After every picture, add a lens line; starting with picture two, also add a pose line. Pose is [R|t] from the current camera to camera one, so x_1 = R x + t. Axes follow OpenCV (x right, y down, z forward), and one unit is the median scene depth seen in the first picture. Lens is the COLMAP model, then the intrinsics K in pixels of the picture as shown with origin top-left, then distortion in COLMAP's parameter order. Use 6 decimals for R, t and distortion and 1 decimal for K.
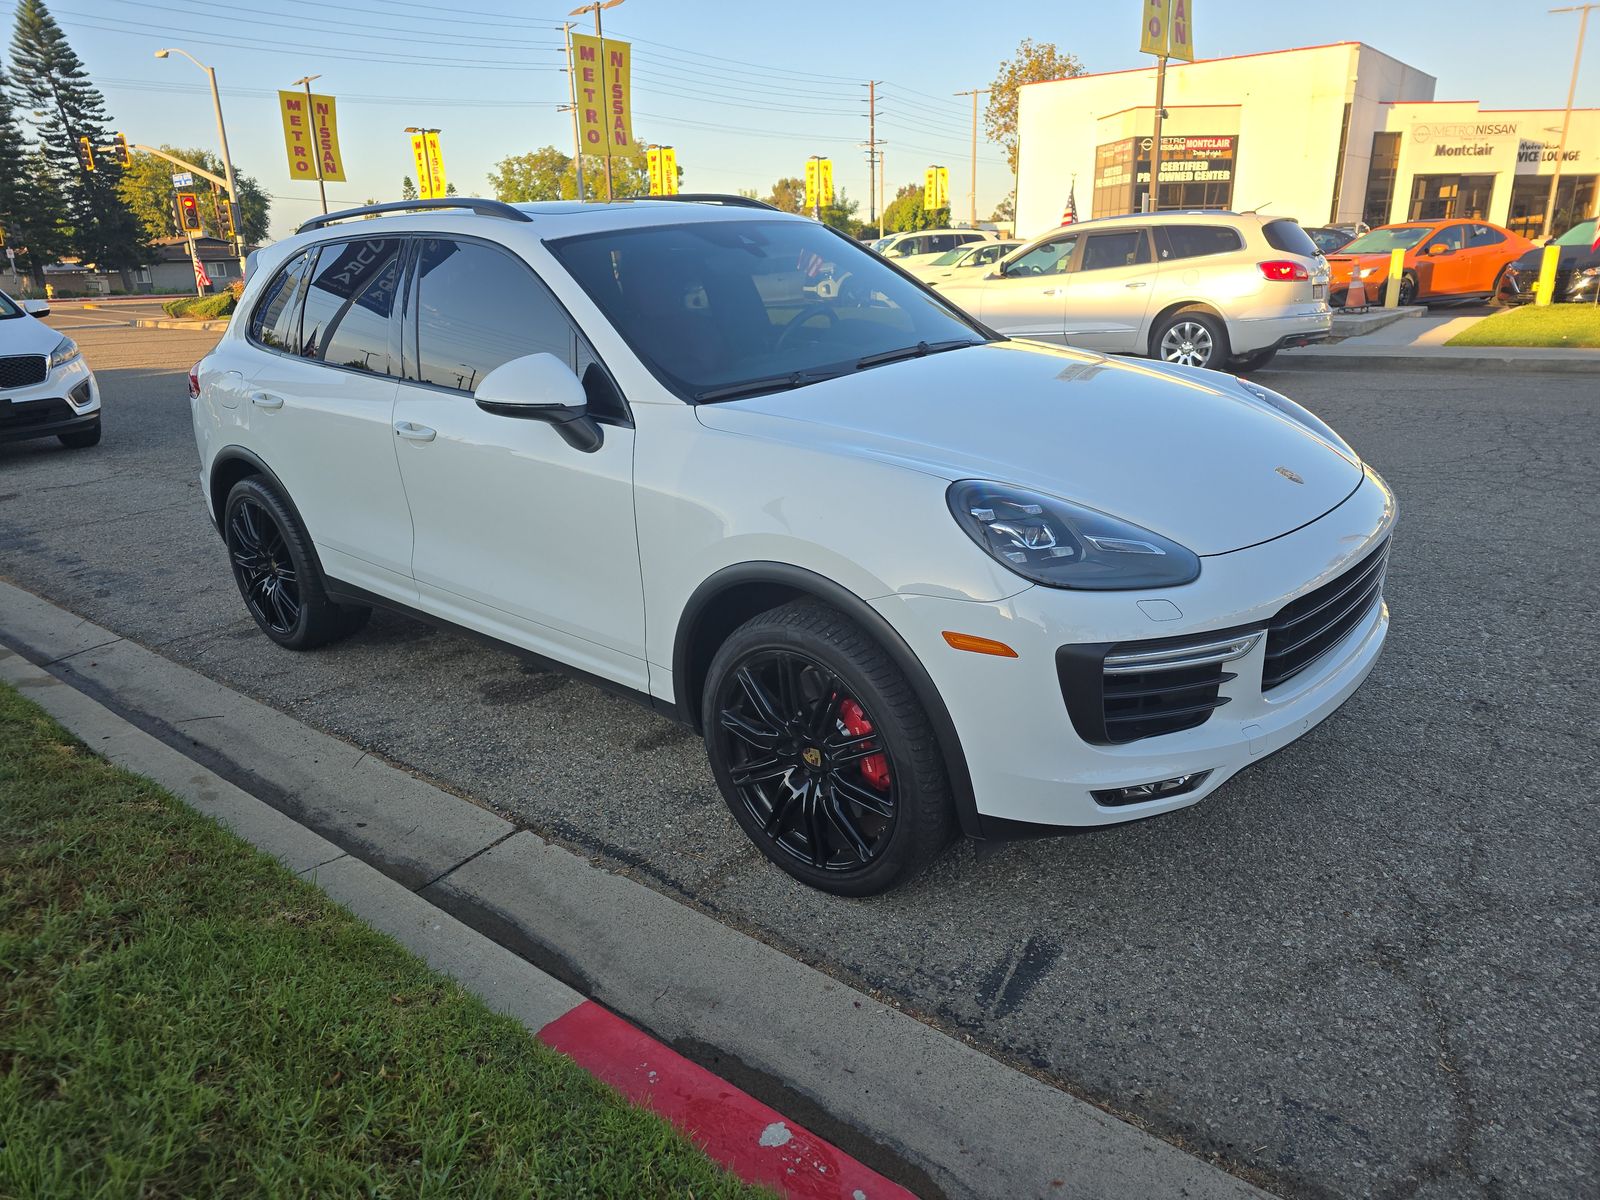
lens RADIAL K [[1076.8, 0, 800.0], [0, 1076.8, 600.0], [0, 0, 1]] dist [0.053855, -0.047767]
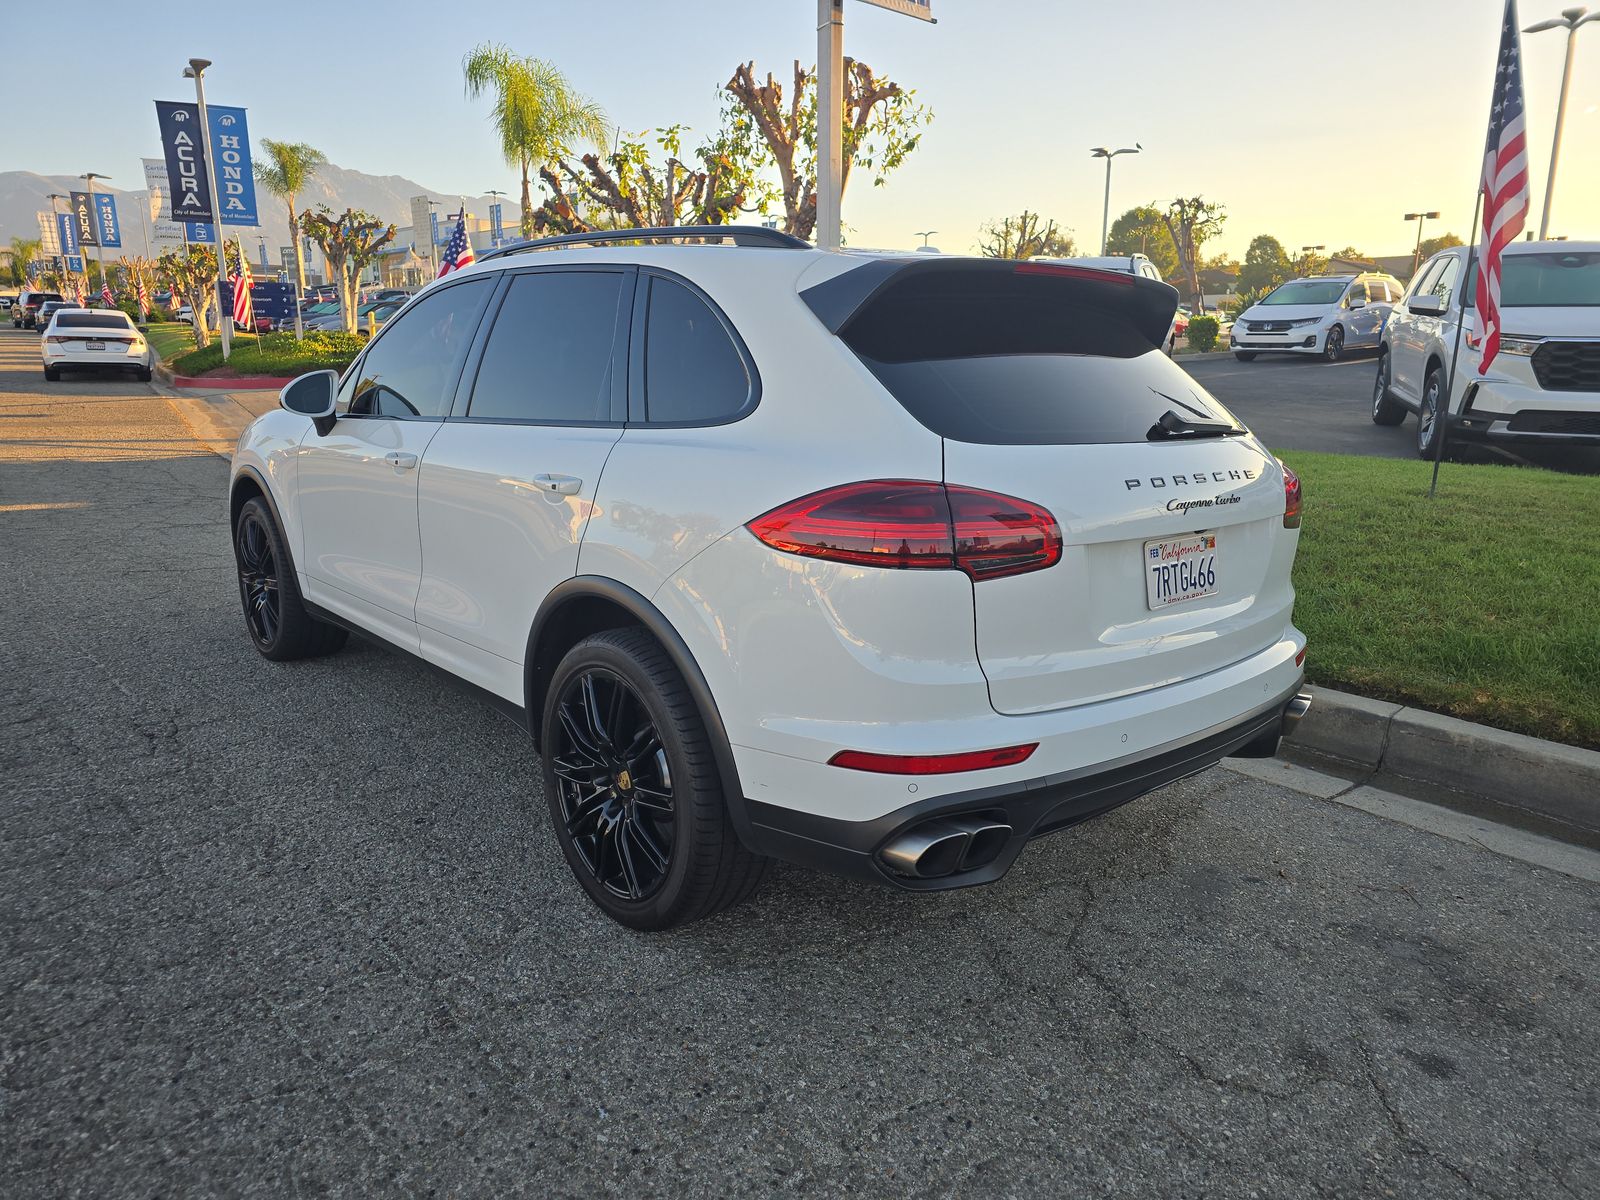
lens RADIAL K [[1076.8, 0, 800.0], [0, 1076.8, 600.0], [0, 0, 1]] dist [0.053855, -0.047767]
pose [[-0.990420, -0.008464, 0.137829, -0.316565], [0.064589, 0.853809, 0.516564, -0.431418], [-0.122052, 0.520518, -0.845083, 1.407710]]
